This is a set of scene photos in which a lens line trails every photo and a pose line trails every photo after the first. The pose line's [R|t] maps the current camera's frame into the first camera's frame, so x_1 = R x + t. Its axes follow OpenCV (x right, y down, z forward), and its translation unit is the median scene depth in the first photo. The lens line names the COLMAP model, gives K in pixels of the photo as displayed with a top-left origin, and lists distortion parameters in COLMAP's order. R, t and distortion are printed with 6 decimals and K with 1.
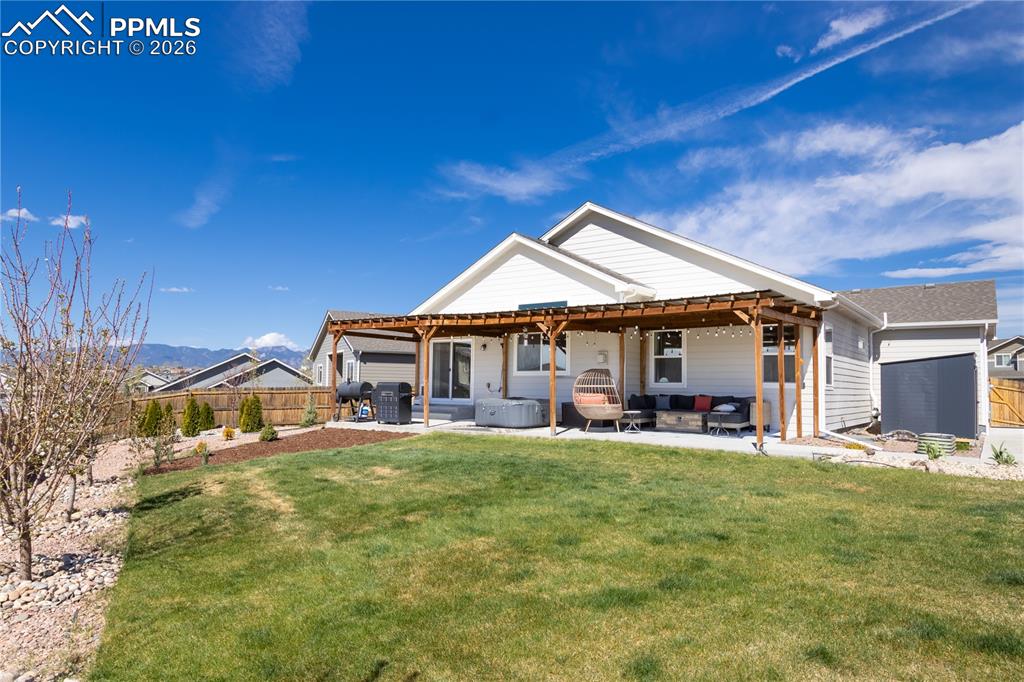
lens RADIAL K [[681.4, 0, 512.0], [0, 681.4, 341.0], [0, 0, 1]] dist [-0.000692, 0.000153]
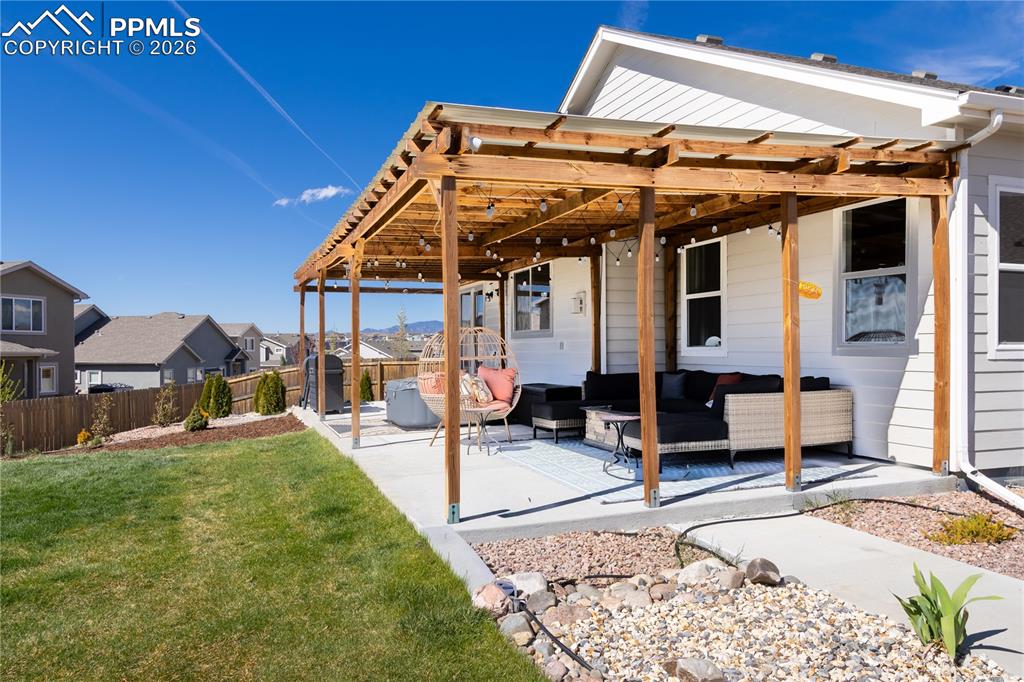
lens RADIAL K [[761.2, 0, 511.7], [0, 761.2, 354.5], [0, 0, 1]] dist [-0.002529, -0.000170]
pose [[0.824157, -0.014007, -0.566188, 0.433911], [0.057457, 0.996604, 0.058981, 0.025538], [0.563439, -0.081141, 0.822163, 0.454610]]
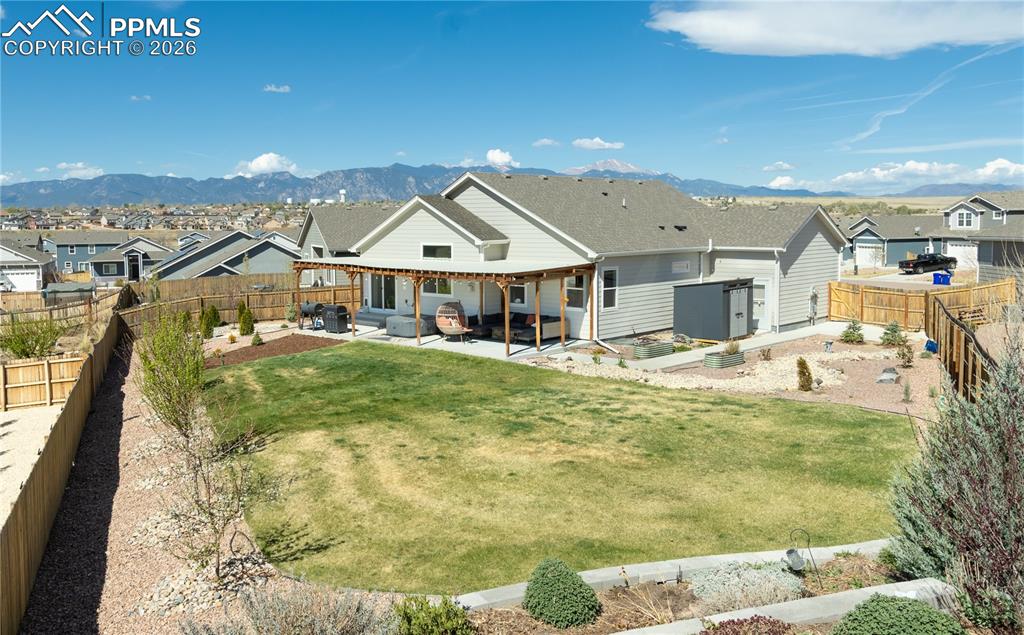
lens RADIAL K [[1047.6, 0, 512.0], [0, 1047.6, 317.5], [0, 0, 1]] dist [-0.002665, -0.007126]
pose [[0.992278, -0.007514, -0.123804, 0.498536], [0.030095, 0.982920, 0.181554, -0.319418], [0.120325, -0.183878, 0.975557, -1.209147]]
